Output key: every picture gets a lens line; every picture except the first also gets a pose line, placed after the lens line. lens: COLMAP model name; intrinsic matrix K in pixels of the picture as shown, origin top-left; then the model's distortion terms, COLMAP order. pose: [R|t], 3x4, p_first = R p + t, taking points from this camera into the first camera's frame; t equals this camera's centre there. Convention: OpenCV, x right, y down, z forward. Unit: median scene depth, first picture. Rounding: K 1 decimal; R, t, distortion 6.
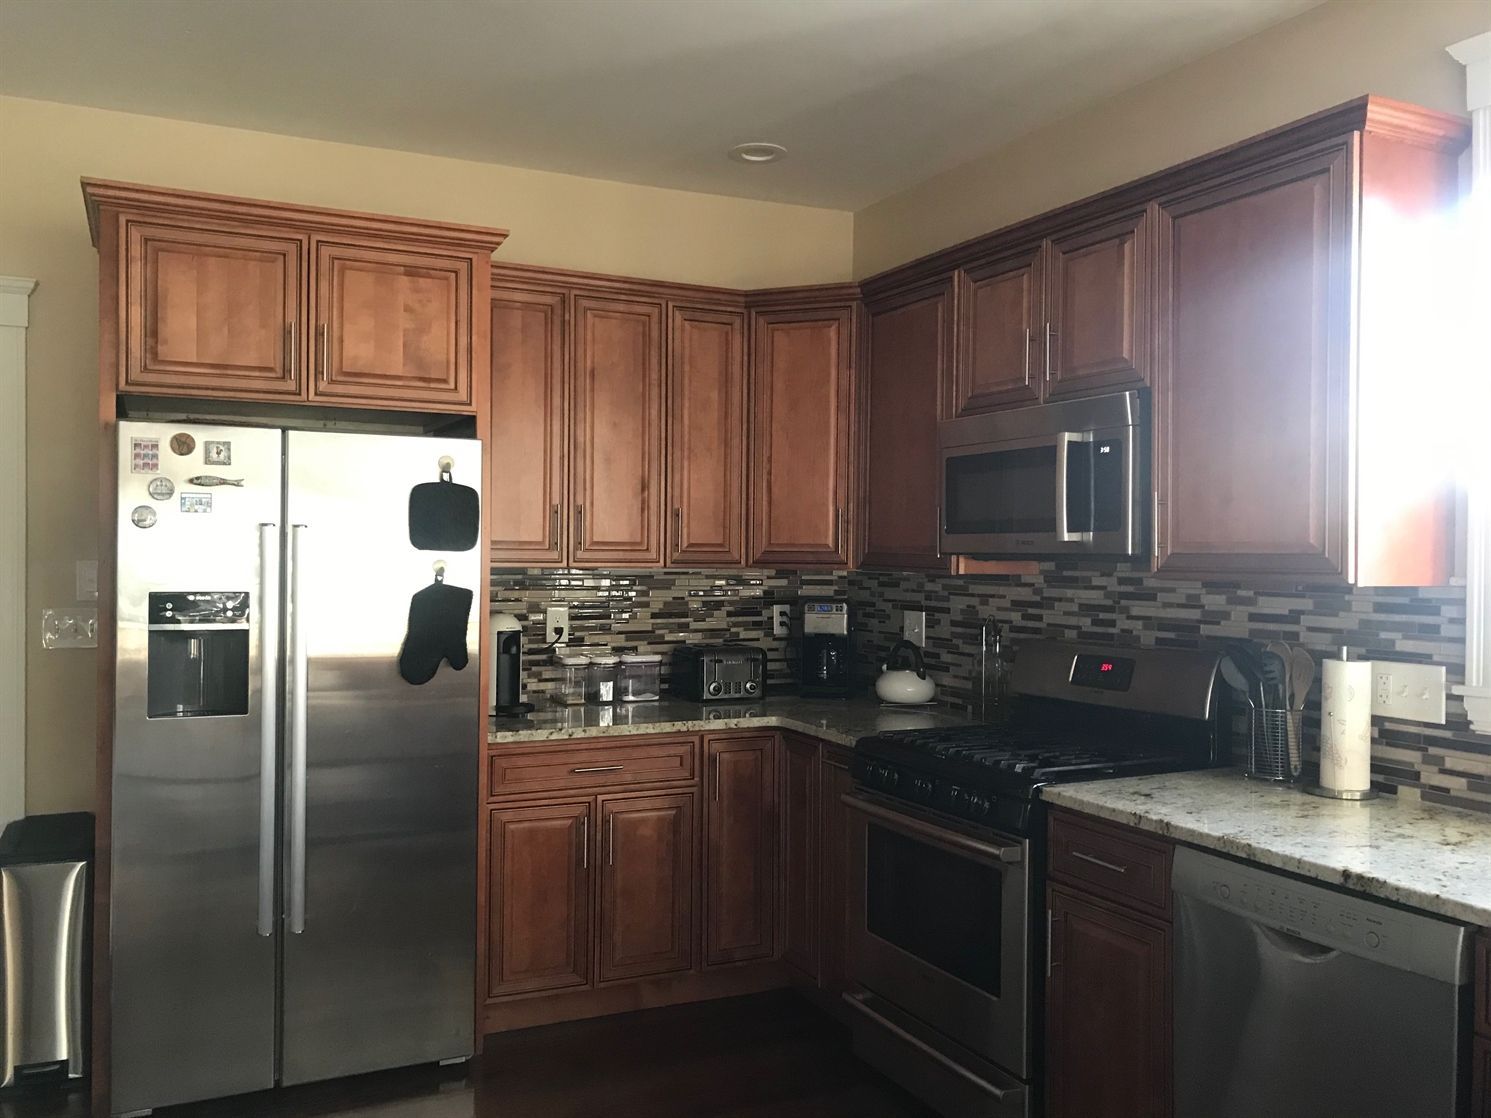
lens RADIAL K [[1250.6, 0, 699.2], [0, 1250.6, 538.1], [0, 0, 1]] dist [0.065534, -0.076140]
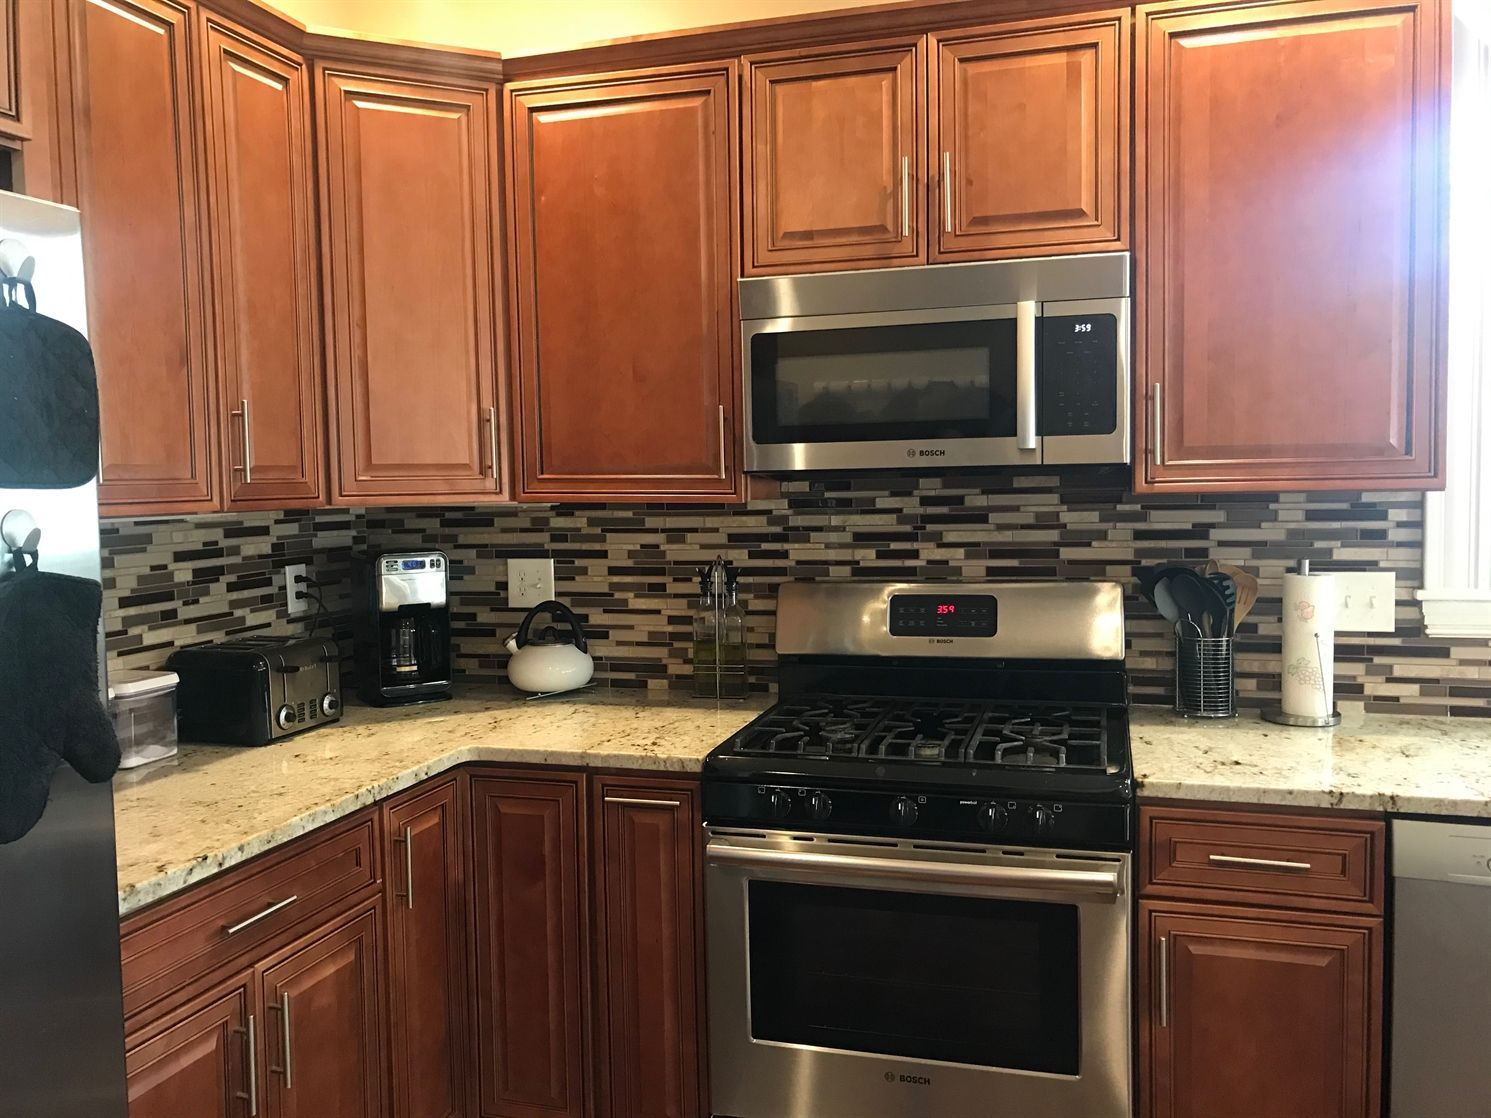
lens RADIAL K [[1250.6, 0, 749.4], [0, 1250.6, 543.6], [0, 0, 1]] dist [0.065534, -0.076140]
pose [[0.654357, -0.063296, 0.753532, -0.330142], [0.015866, 0.997421, 0.070004, 0.003145], [-0.756020, -0.033852, 0.653673, 0.536176]]
